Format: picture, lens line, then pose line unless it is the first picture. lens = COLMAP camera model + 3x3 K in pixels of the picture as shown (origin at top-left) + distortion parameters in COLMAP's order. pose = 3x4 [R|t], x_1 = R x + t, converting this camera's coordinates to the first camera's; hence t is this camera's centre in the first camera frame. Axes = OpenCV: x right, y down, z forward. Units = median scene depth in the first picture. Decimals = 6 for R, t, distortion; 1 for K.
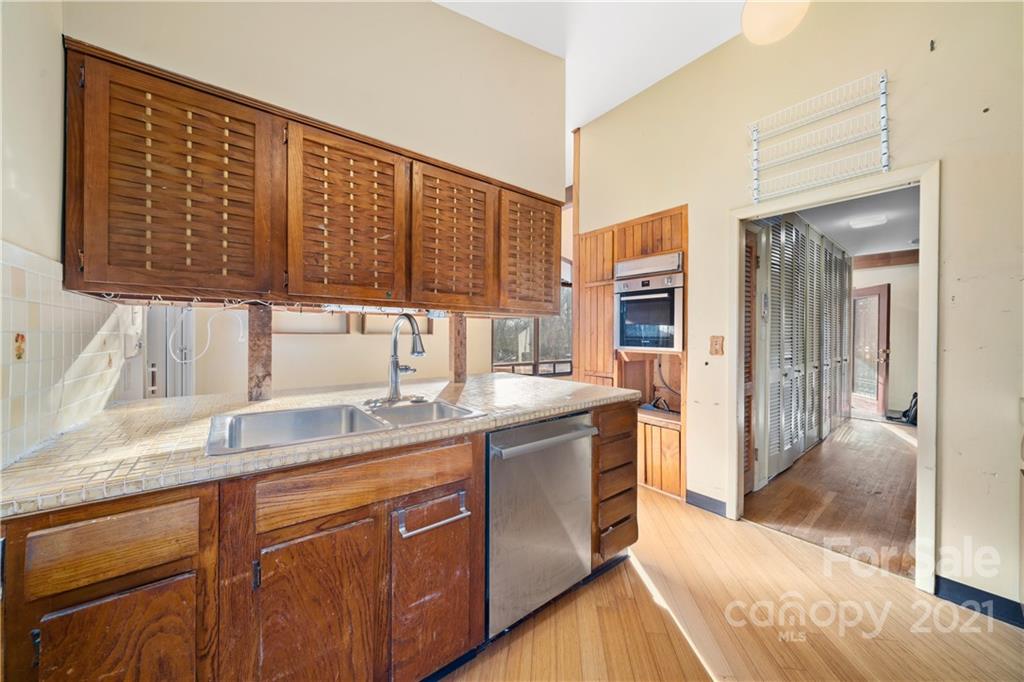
lens RADIAL K [[357.4, 0, 512.9], [0, 357.4, 336.8], [0, 0, 1]] dist [-0.007016, 0.000417]
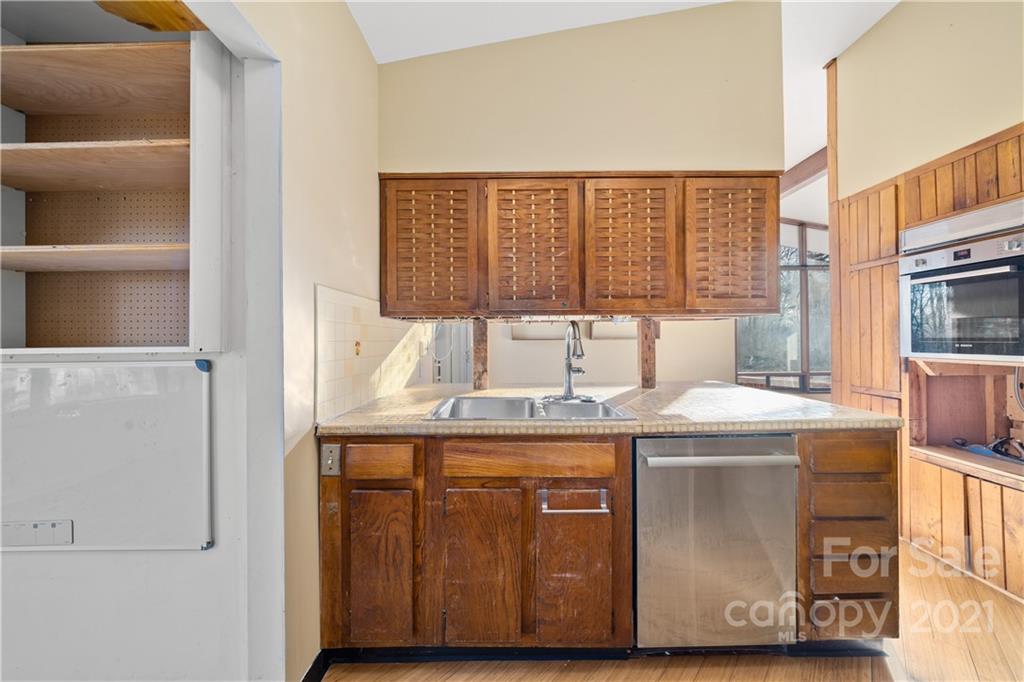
lens RADIAL K [[357.4, 0, 513.1], [0, 357.4, 340.3], [0, 0, 1]] dist [-0.007016, 0.000417]
pose [[0.783646, -0.012426, -0.621083, 0.247616], [0.009203, 0.999922, -0.008393, 0.003767], [0.621139, 0.000862, 0.783700, 0.012562]]
